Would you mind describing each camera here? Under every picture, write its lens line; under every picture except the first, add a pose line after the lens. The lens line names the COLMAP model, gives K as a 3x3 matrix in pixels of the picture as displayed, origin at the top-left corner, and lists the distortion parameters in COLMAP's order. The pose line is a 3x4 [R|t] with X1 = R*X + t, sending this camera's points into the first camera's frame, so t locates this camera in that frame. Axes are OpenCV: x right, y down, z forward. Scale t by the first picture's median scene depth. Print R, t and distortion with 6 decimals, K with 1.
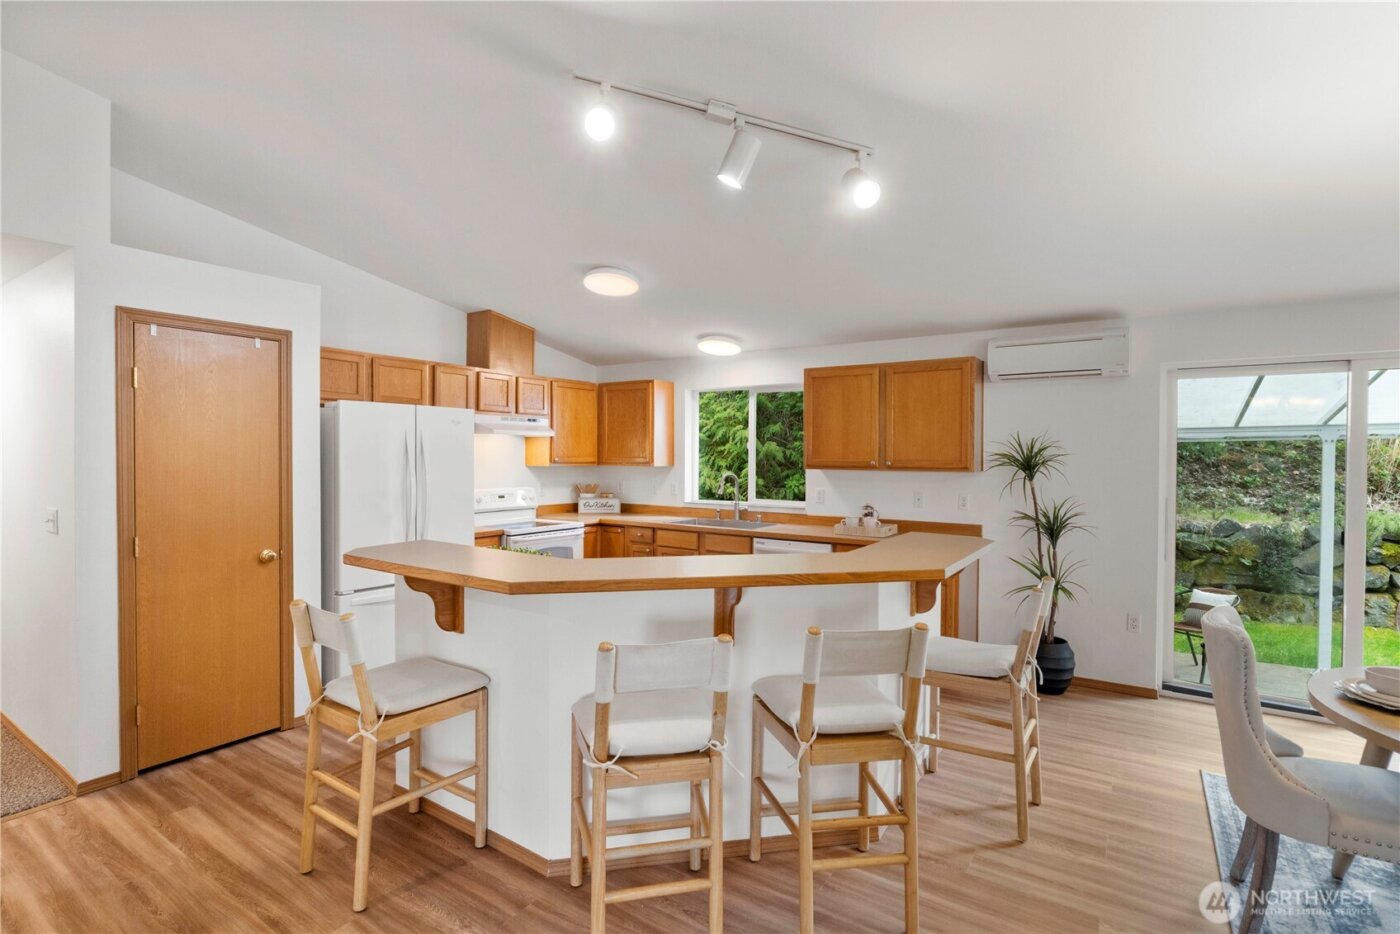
lens RADIAL K [[662.0, 0, 700.0], [0, 662.0, 467.0], [0, 0, 1]] dist [-0.000309, -0.001397]
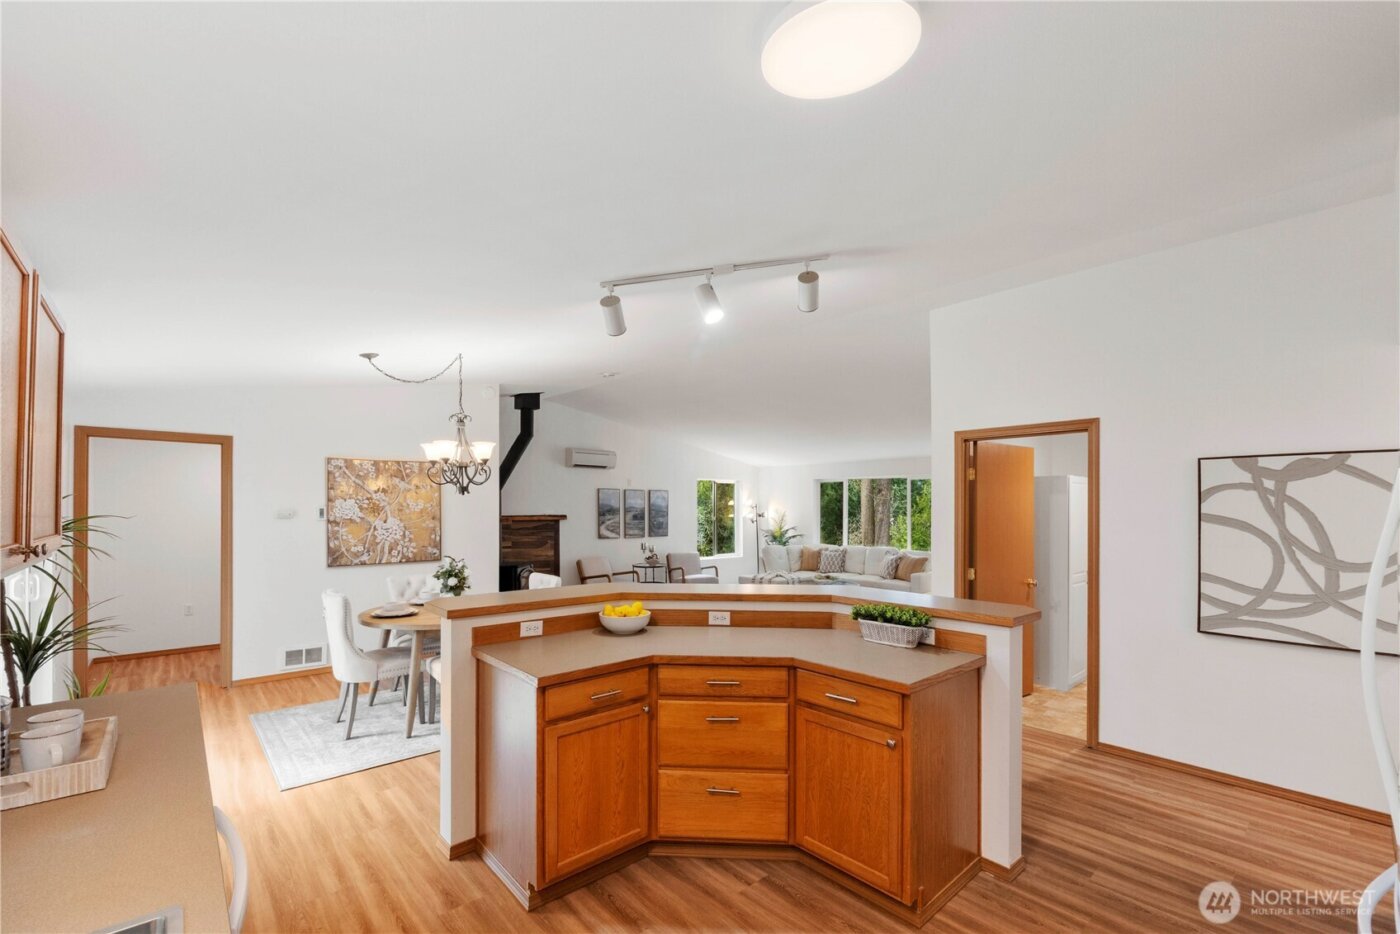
lens RADIAL K [[593.9, 0, 697.7], [0, 593.9, 504.9], [0, 0, 1]] dist [-0.001657, -0.000118]
pose [[-0.967717, -0.009028, 0.251877, -0.133446], [-0.005685, 0.999886, 0.014000, -0.037412], [-0.251975, 0.012116, -0.967658, 1.271514]]
